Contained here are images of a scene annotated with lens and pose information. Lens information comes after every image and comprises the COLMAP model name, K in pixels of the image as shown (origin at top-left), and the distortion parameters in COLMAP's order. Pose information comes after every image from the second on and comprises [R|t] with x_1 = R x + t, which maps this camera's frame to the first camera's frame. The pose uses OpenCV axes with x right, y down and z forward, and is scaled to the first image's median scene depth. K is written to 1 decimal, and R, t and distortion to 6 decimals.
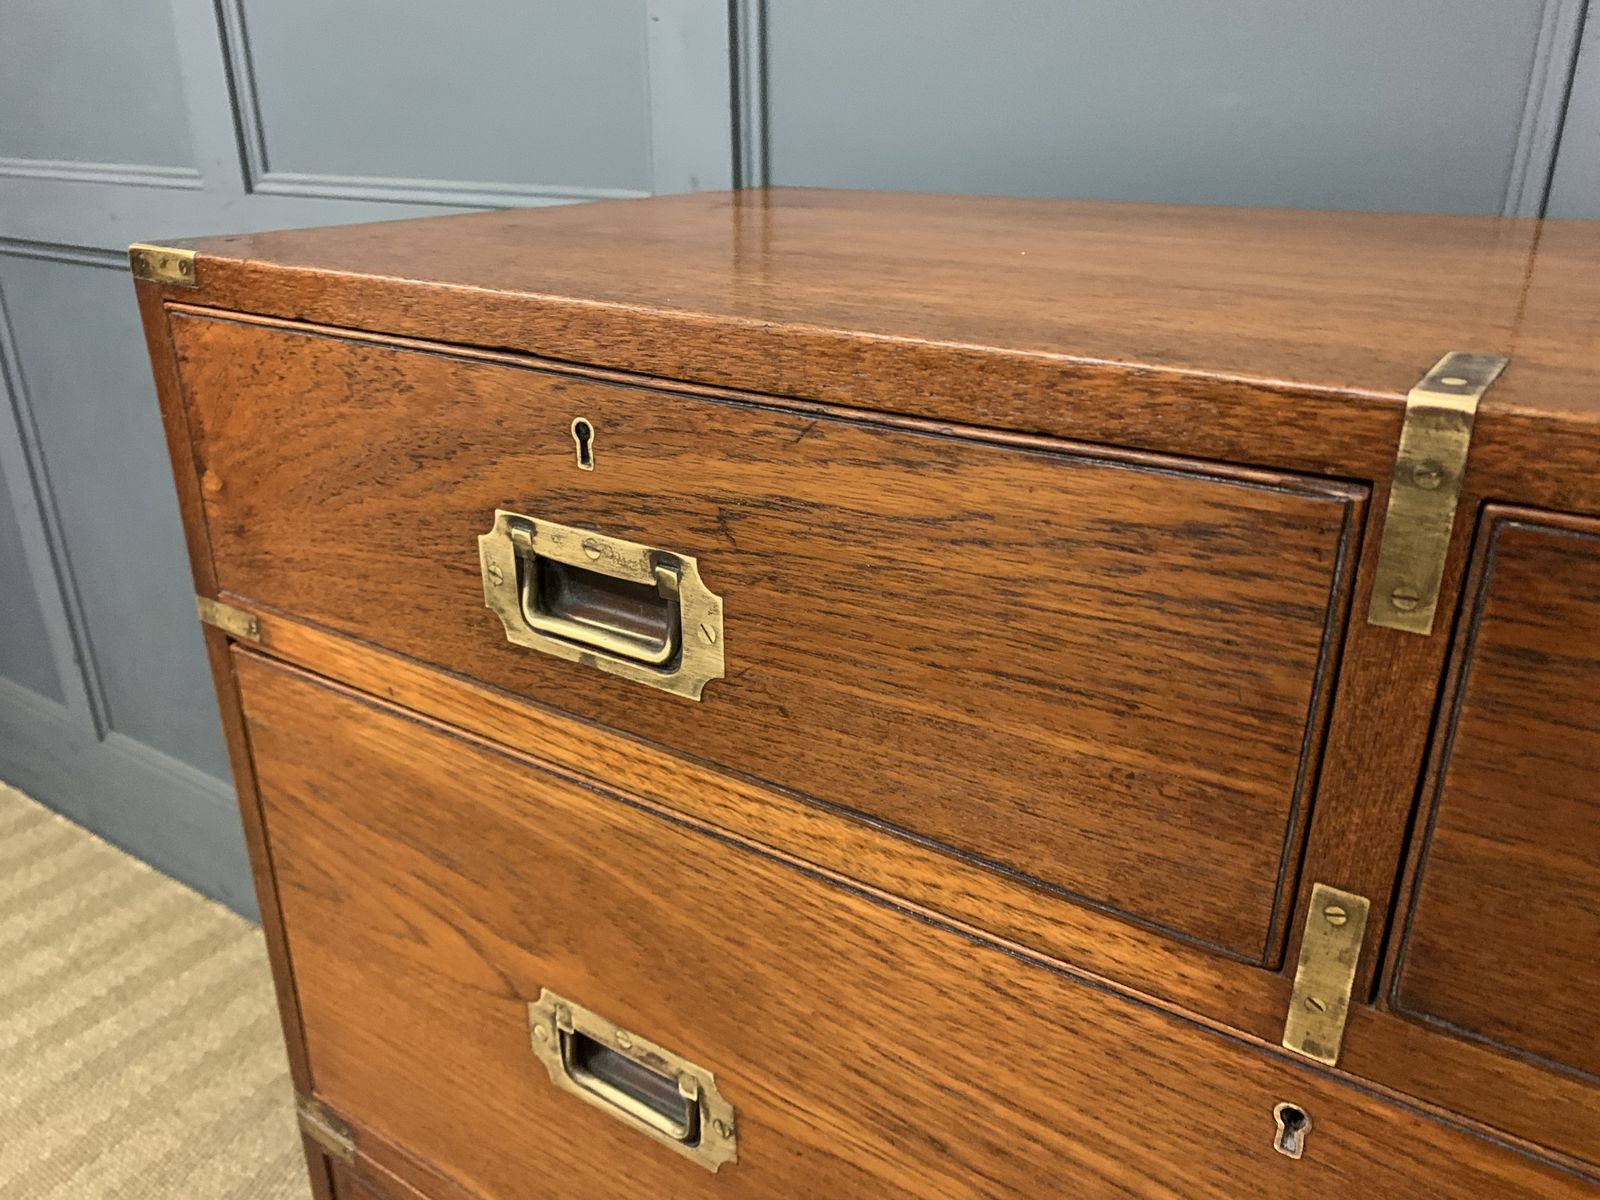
lens RADIAL K [[1232.3, 0, 796.8], [0, 1232.3, 615.1], [0, 0, 1]] dist [0.111218, -0.194156]
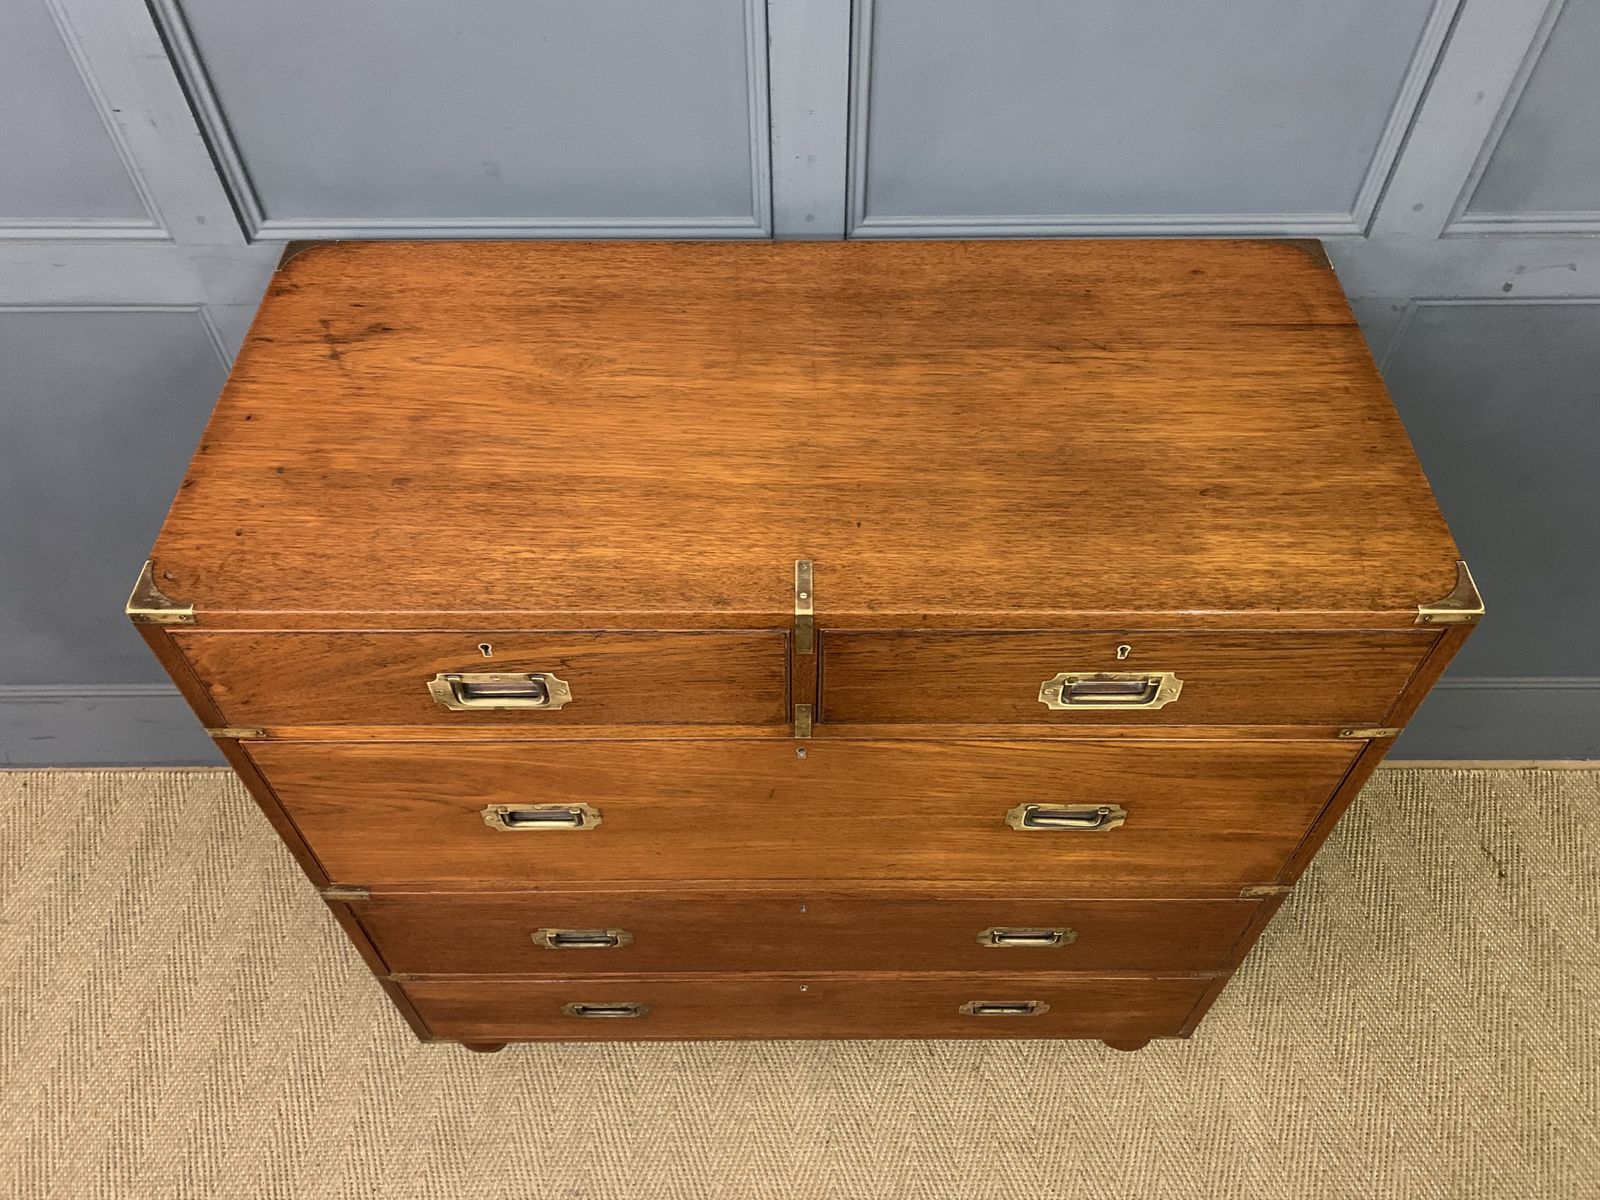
lens RADIAL K [[1222.6, 0, 805.6], [0, 1222.6, 594.2], [0, 0, 1]] dist [0.139700, -0.293184]
pose [[0.824519, -0.437699, 0.358591, -0.450275], [0.216644, 0.829648, 0.514539, -1.262249], [-0.522717, -0.346560, 0.778886, -1.081791]]
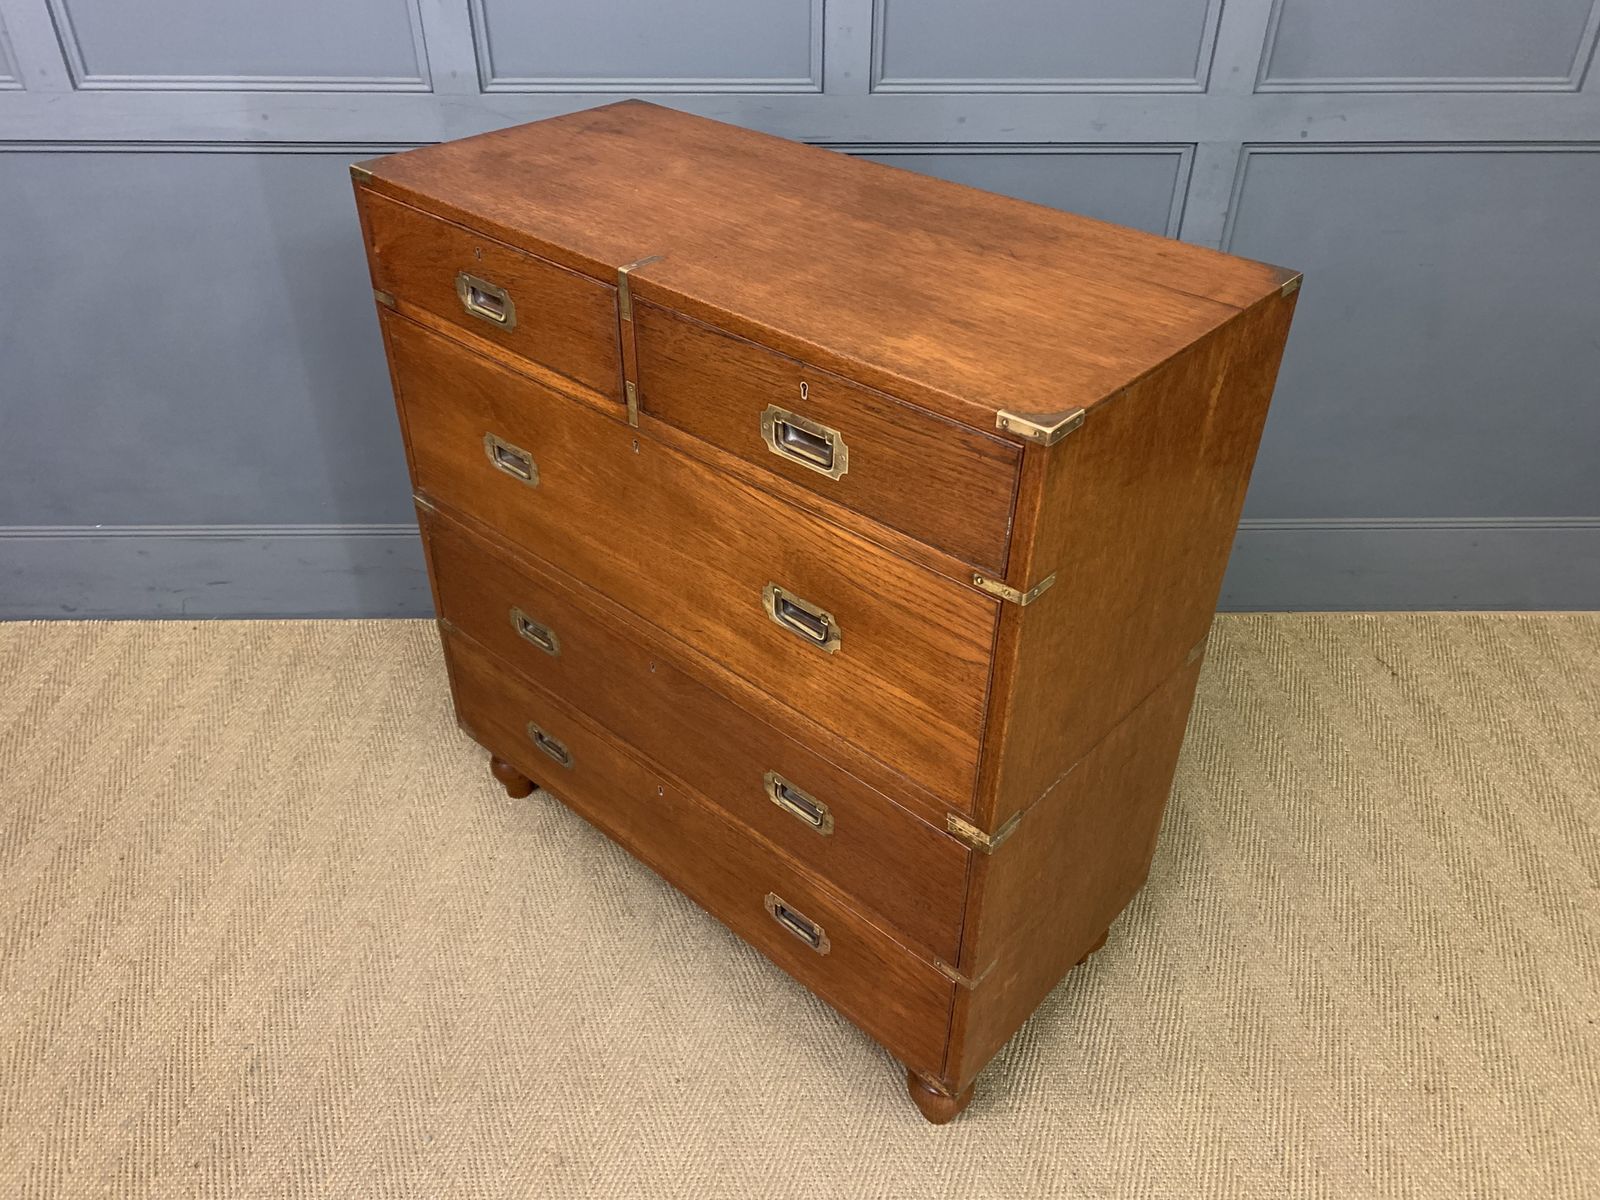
lens RADIAL K [[1222.6, 0, 805.6], [0, 1222.6, 594.2], [0, 0, 1]] dist [0.139700, -0.293184]
pose [[0.991261, 0.085860, -0.100147, 1.117188], [-0.062332, 0.973948, 0.218039, -0.023671], [0.116259, -0.209891, 0.970788, -2.363036]]
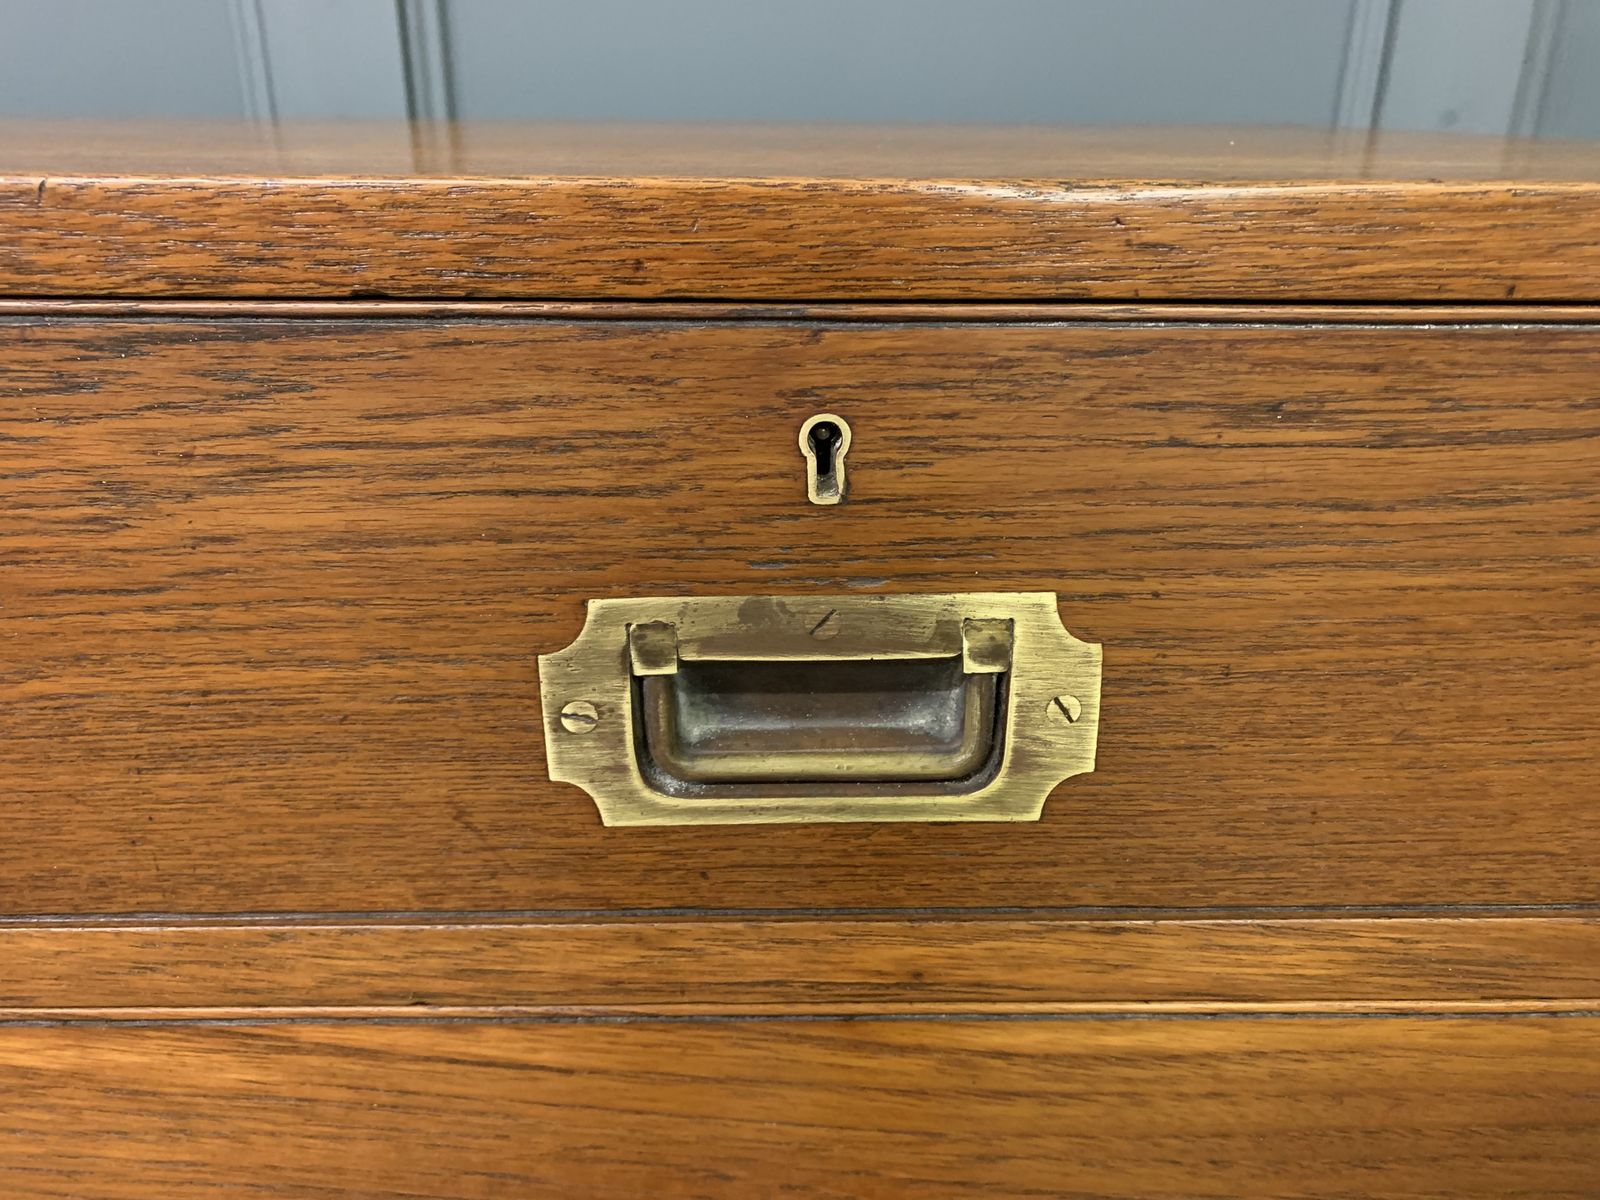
lens RADIAL K [[1232.3, 0, 796.8], [0, 1232.3, 615.1], [0, 0, 1]] dist [0.111218, -0.194156]
pose [[0.814251, -0.213291, 0.539909, 0.484130], [0.216573, 0.974520, 0.058364, 0.161191], [-0.538601, 0.069407, 0.839697, -0.097743]]
